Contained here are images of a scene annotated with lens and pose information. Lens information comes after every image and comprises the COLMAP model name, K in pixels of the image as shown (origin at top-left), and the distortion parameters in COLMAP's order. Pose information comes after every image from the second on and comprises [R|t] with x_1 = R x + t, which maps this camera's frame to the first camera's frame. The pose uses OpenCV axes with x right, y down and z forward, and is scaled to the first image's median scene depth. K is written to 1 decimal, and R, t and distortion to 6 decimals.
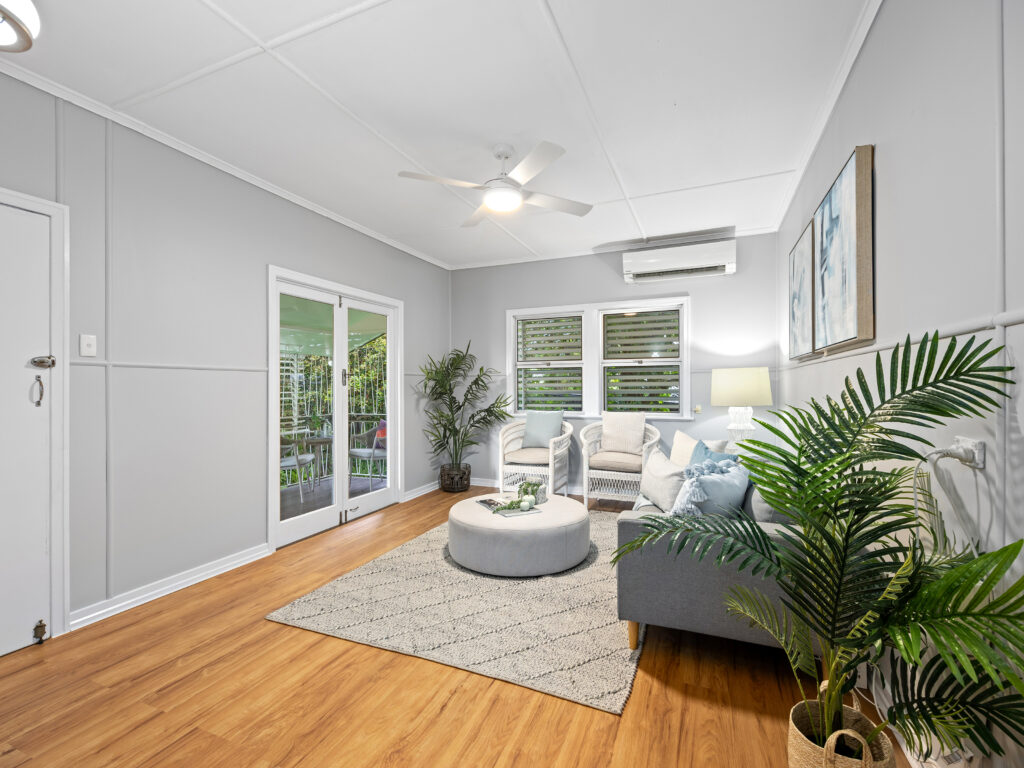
lens RADIAL K [[463.9, 0, 512.1], [0, 463.9, 380.3], [0, 0, 1]] dist [-0.002846, -0.000514]
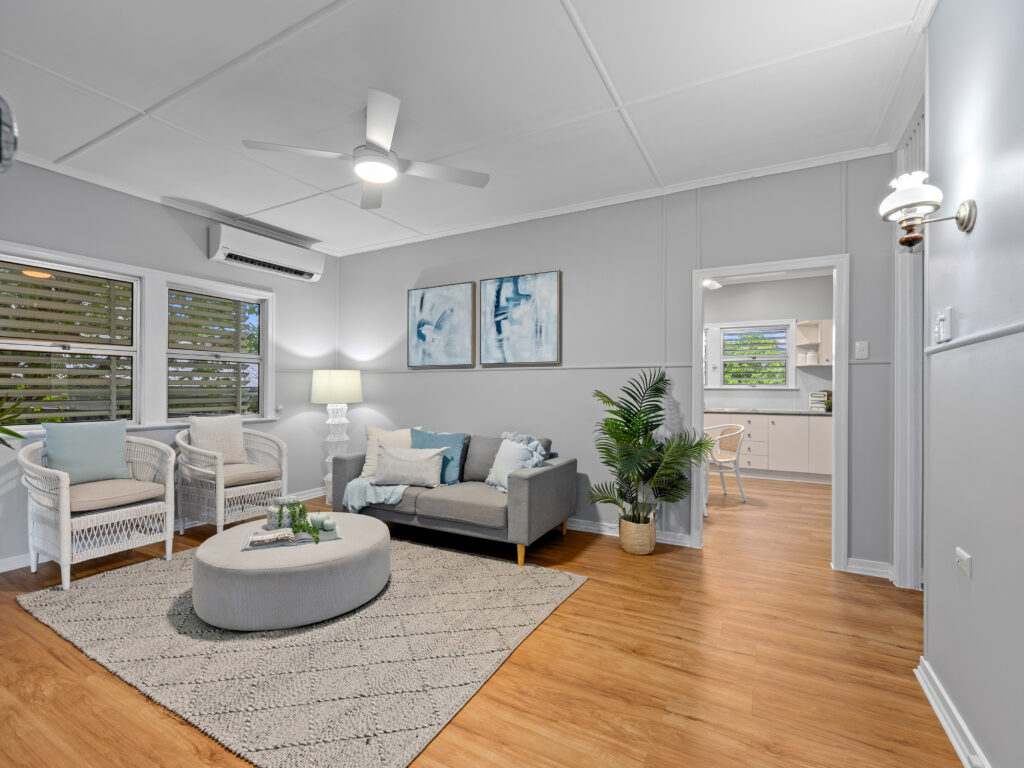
lens RADIAL K [[463.9, 0, 514.2], [0, 463.9, 383.1], [0, 0, 1]] dist [-0.002846, -0.000514]
pose [[0.098387, 0.013953, 0.995050, -0.531118], [-0.015922, 0.999796, -0.012445, 0.011996], [-0.995021, -0.014619, 0.098589, 0.396139]]
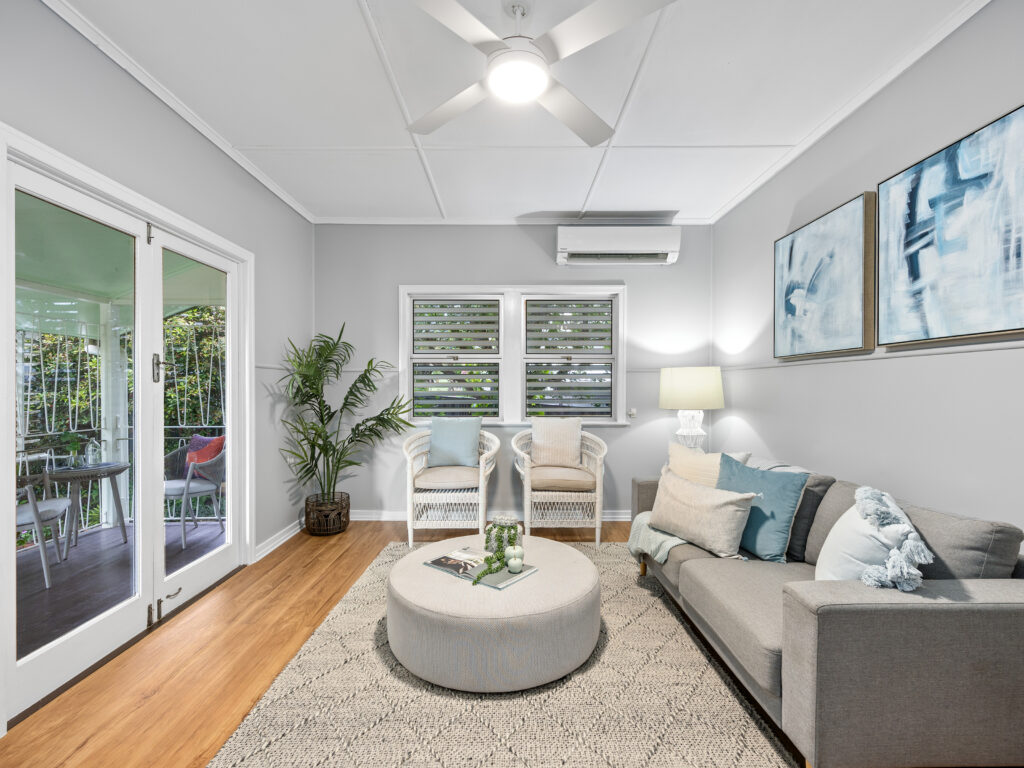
lens RADIAL K [[463.9, 0, 514.0], [0, 463.9, 386.9], [0, 0, 1]] dist [-0.002846, -0.000514]
pose [[0.917805, 0.005687, 0.396991, -0.162506], [-0.010469, 0.999896, 0.009878, 0.005922], [-0.396893, -0.013222, 0.917769, 0.266604]]
